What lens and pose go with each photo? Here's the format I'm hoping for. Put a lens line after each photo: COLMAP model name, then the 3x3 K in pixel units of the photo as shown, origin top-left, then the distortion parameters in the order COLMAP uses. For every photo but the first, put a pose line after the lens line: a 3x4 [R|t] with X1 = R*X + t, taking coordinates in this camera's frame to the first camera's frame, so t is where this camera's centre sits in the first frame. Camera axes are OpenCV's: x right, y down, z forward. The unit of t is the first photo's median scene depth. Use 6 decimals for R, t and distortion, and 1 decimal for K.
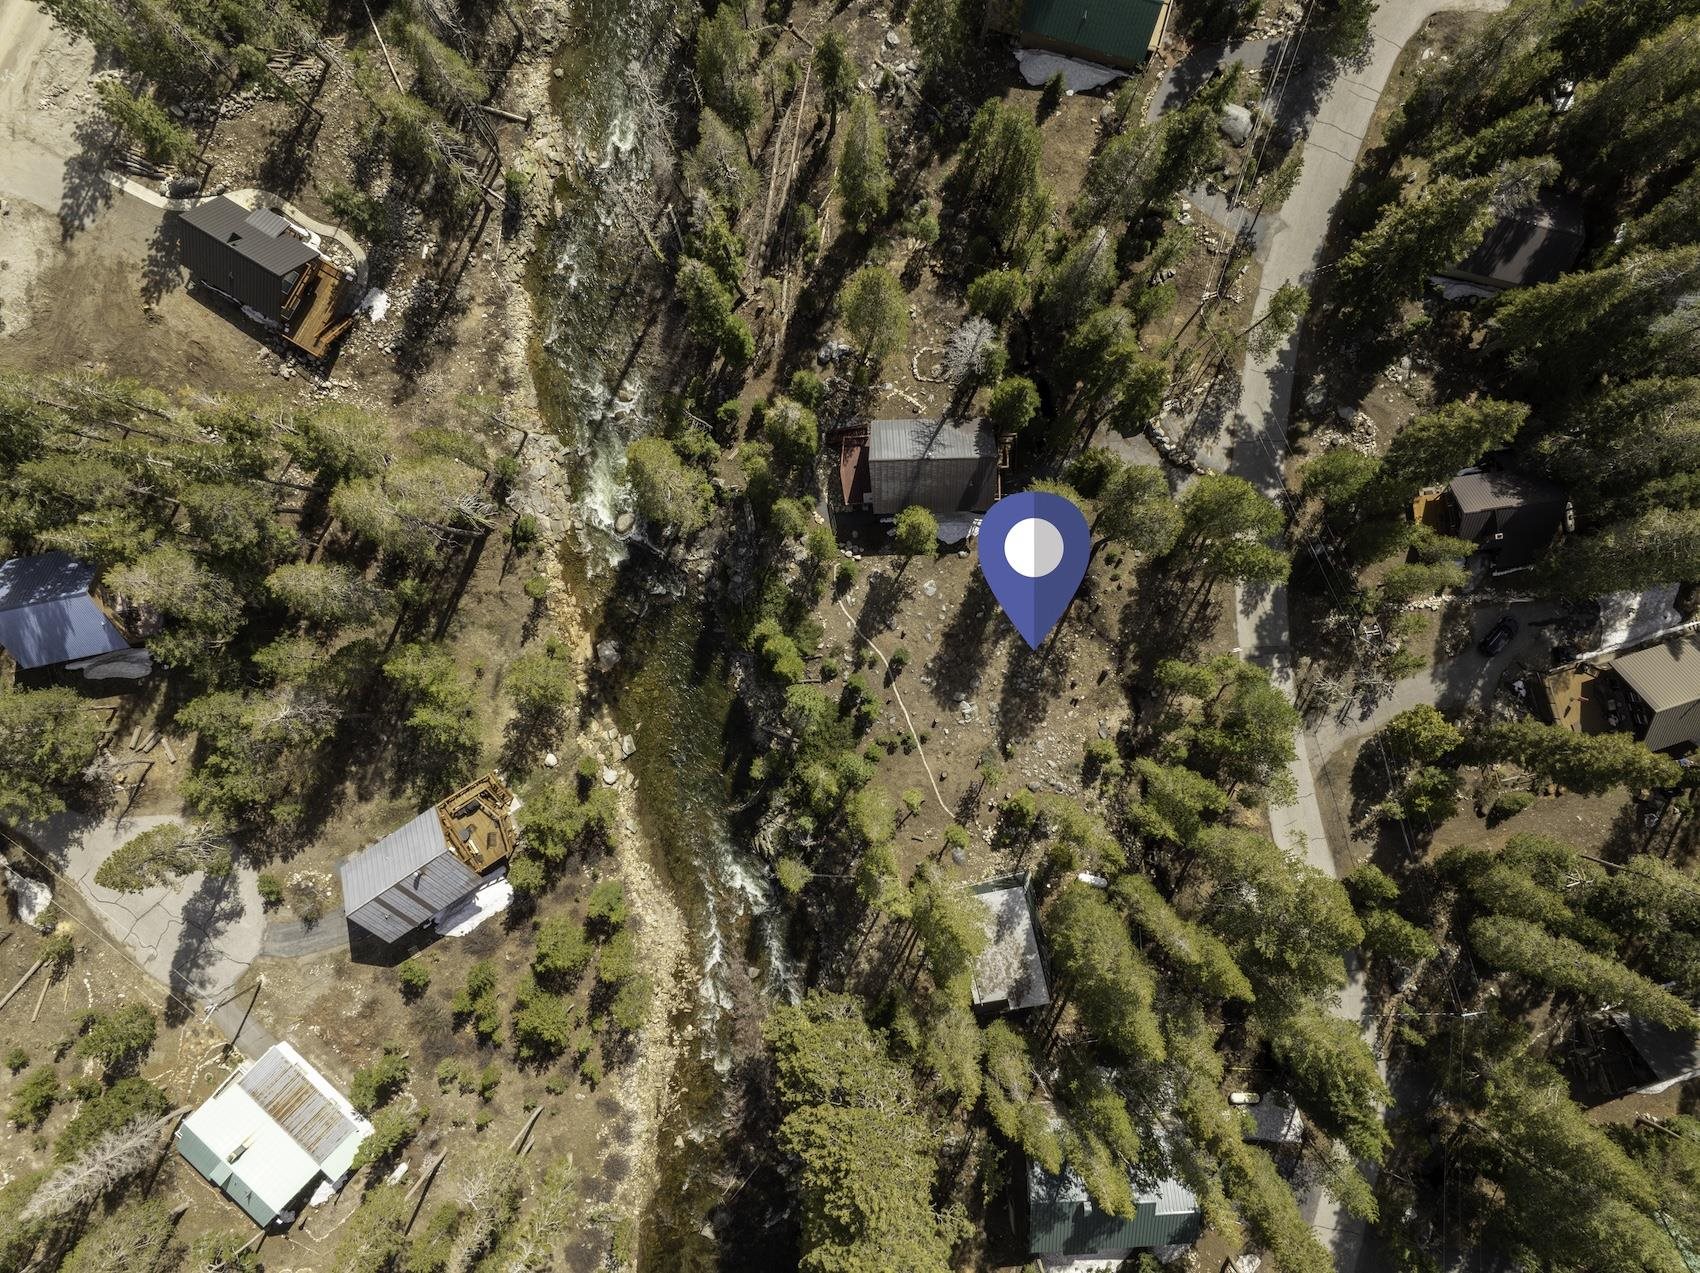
lens RADIAL K [[1197.0, 0, 856.3], [0, 1197.0, 645.5], [0, 0, 1]] dist [-0.038924, 0.008845]
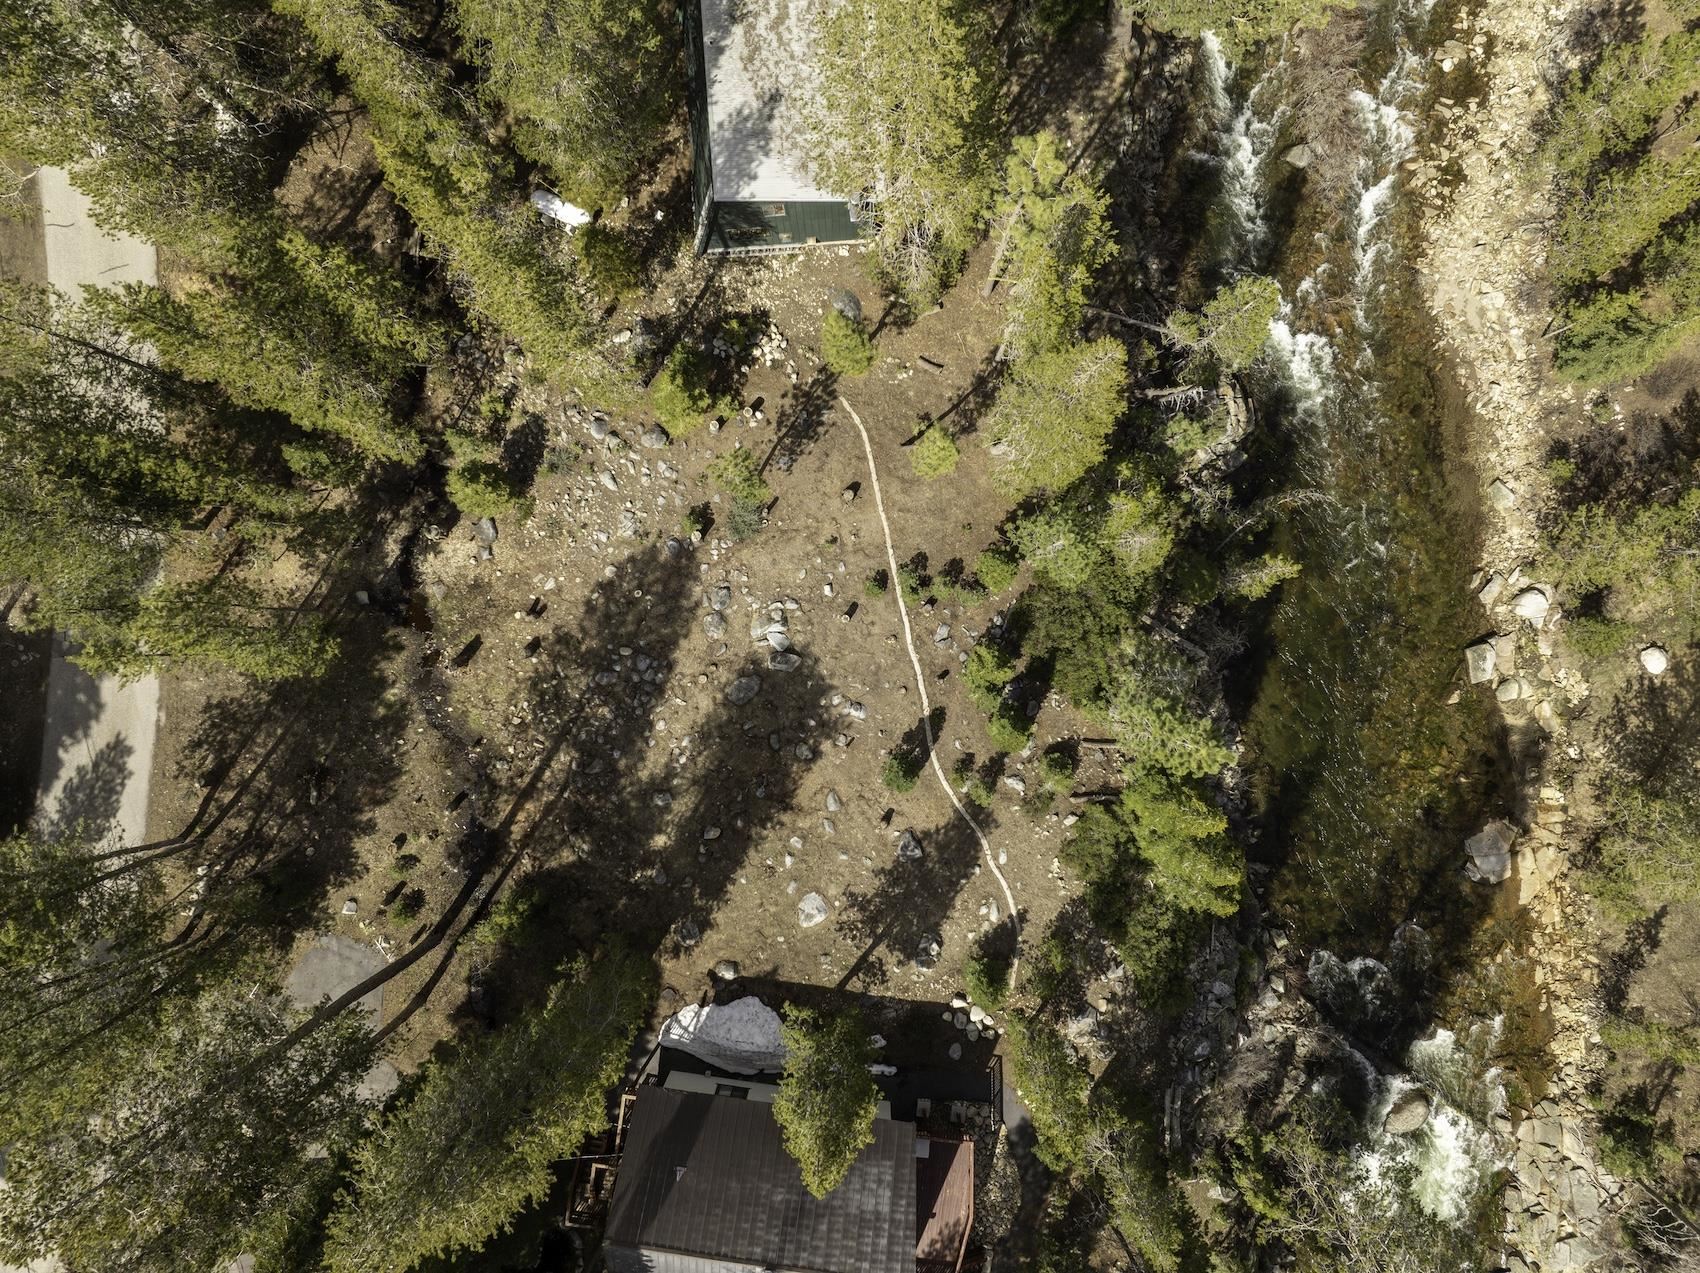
lens RADIAL K [[1197.0, 0, 856.3], [0, 1197.0, 645.5], [0, 0, 1]] dist [-0.038924, 0.008845]
pose [[-0.985850, -0.164811, 0.030617, 0.047055], [0.164405, -0.986273, -0.015377, 0.059764], [0.032731, -0.010126, 0.999413, 0.548543]]
